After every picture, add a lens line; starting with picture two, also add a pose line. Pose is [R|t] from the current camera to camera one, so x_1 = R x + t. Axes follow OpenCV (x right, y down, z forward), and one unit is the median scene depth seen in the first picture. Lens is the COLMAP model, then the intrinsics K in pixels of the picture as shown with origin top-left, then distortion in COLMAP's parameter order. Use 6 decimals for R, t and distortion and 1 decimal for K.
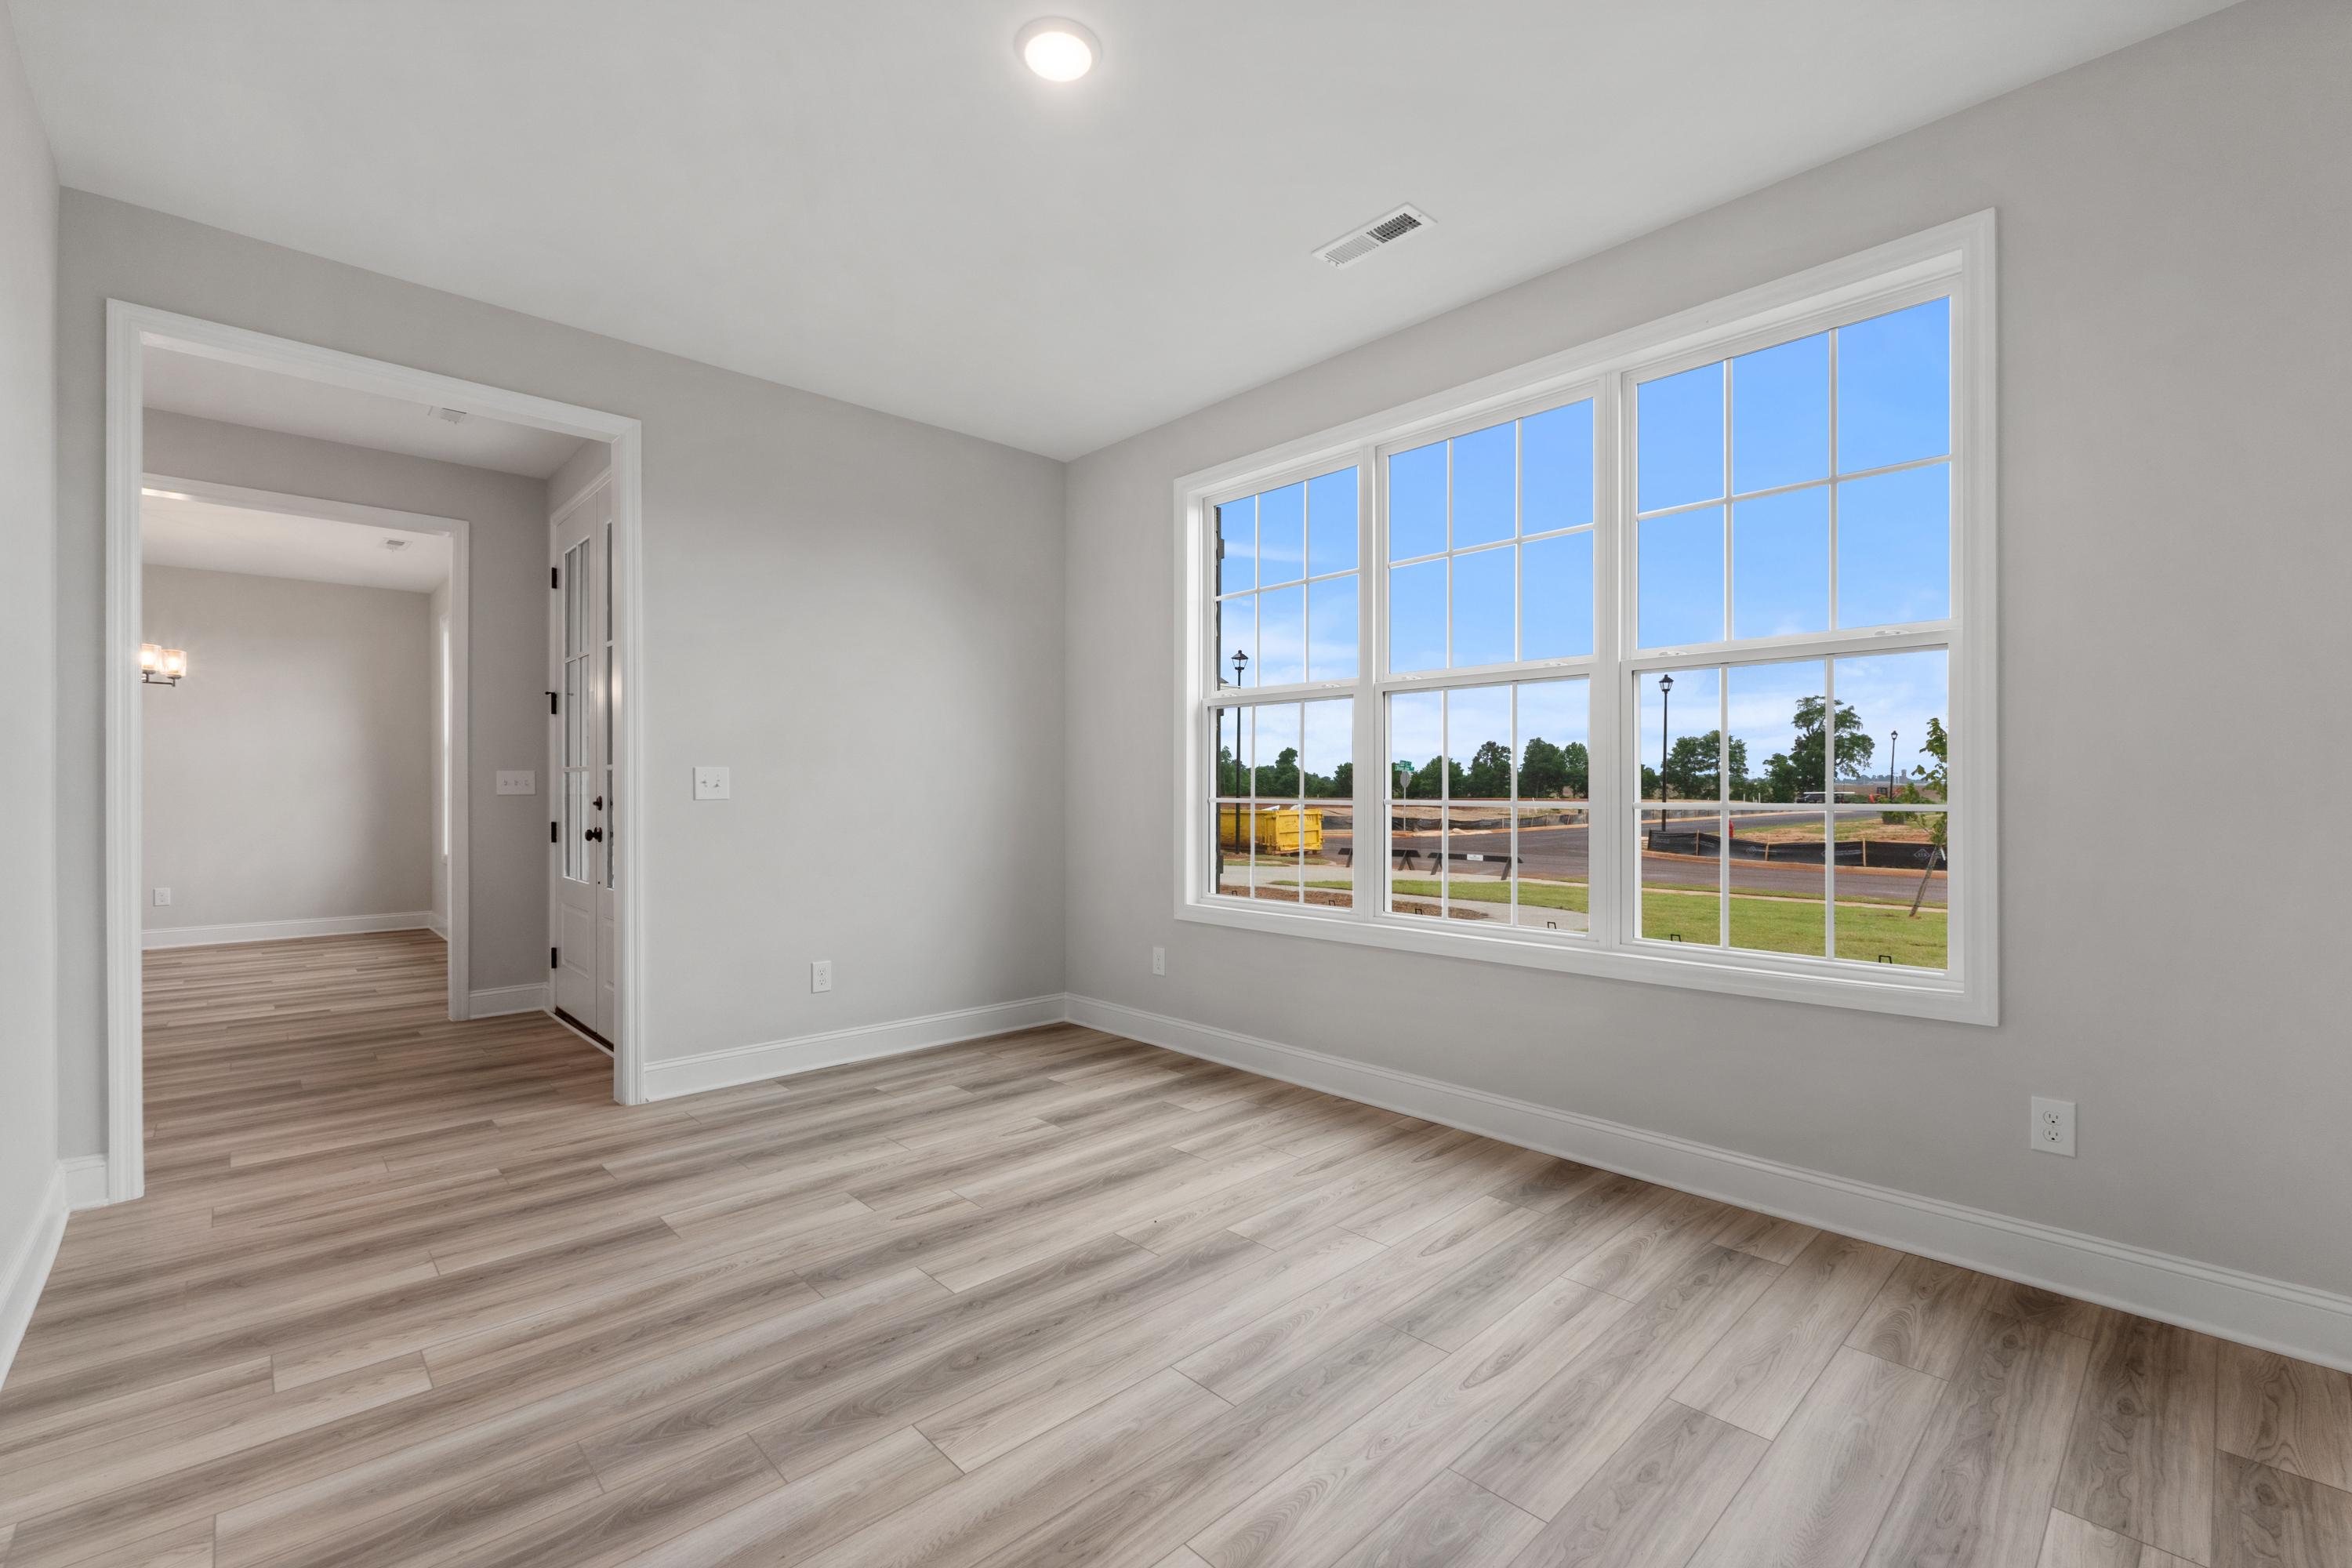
lens RADIAL K [[992.5, 0, 1170.3], [0, 992.5, 782.6], [0, 0, 1]] dist [-0.007835, -0.000392]
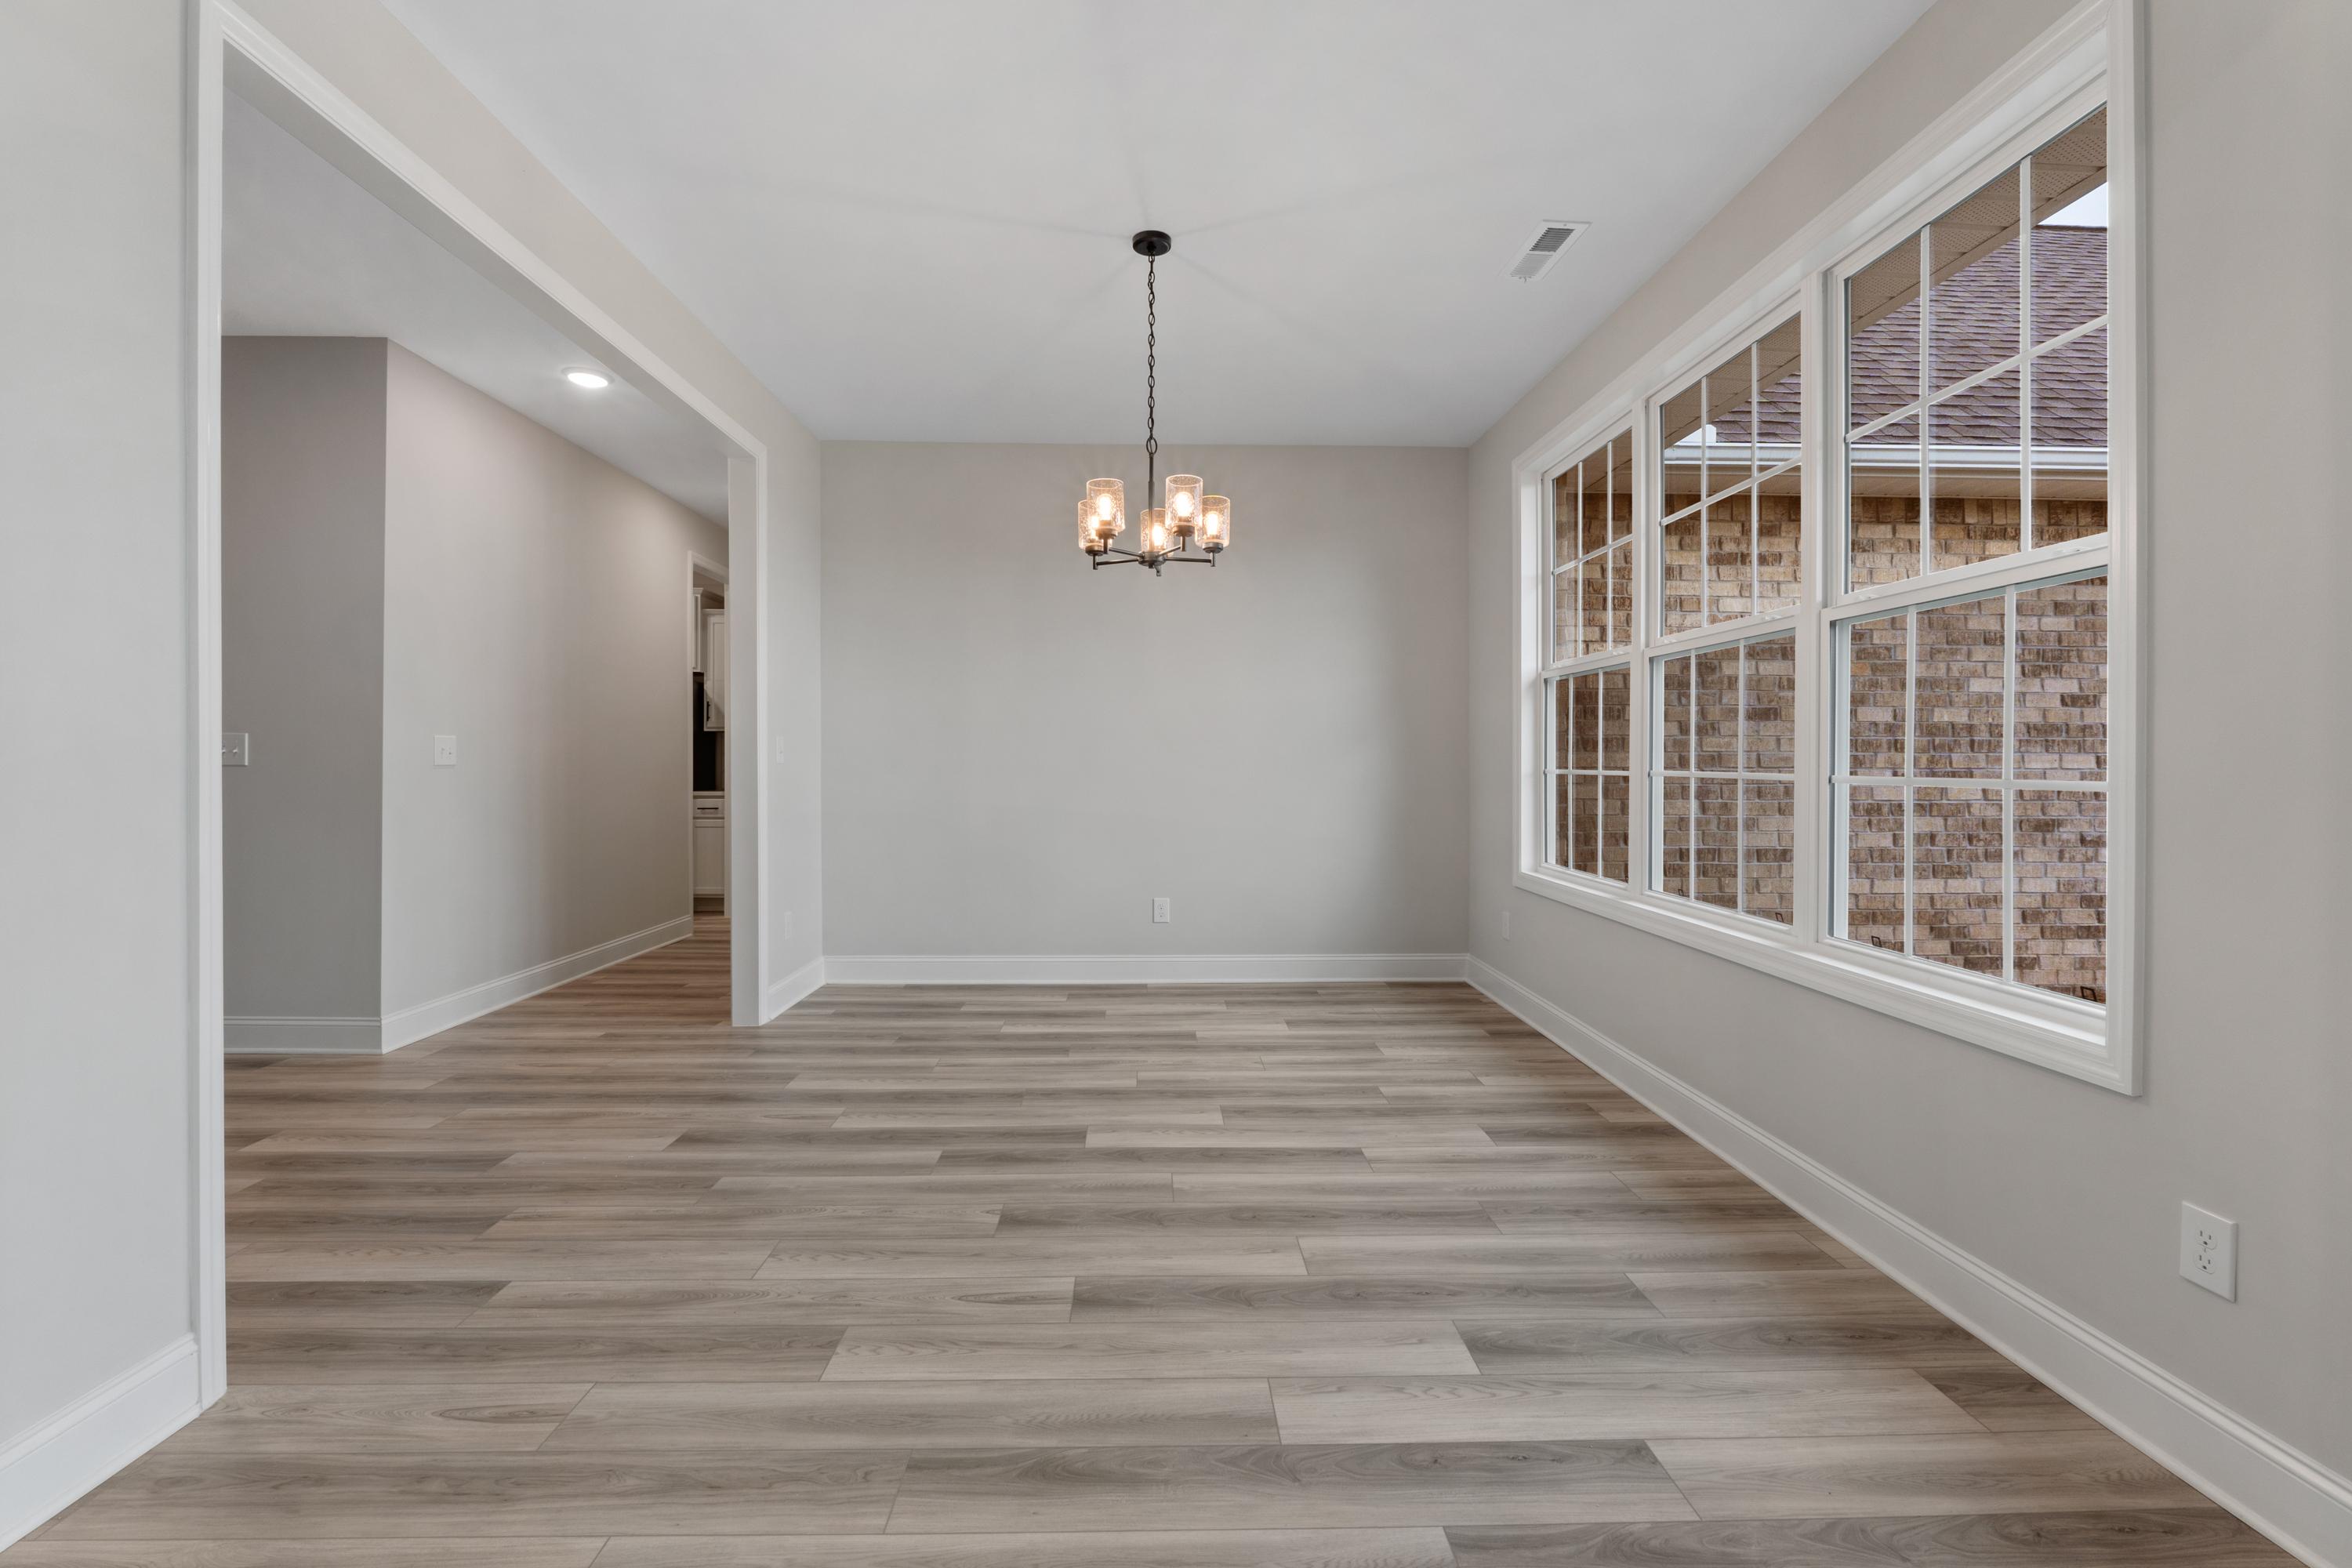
lens RADIAL K [[992.5, 0, 1166.6], [0, 992.5, 777.6], [0, 0, 1]] dist [-0.007835, -0.000392]
pose [[0.735636, 0.012940, -0.677254, 0.645521], [0.002788, 0.999751, 0.022131, 0.001238], [0.677371, -0.018168, 0.735417, 0.006778]]
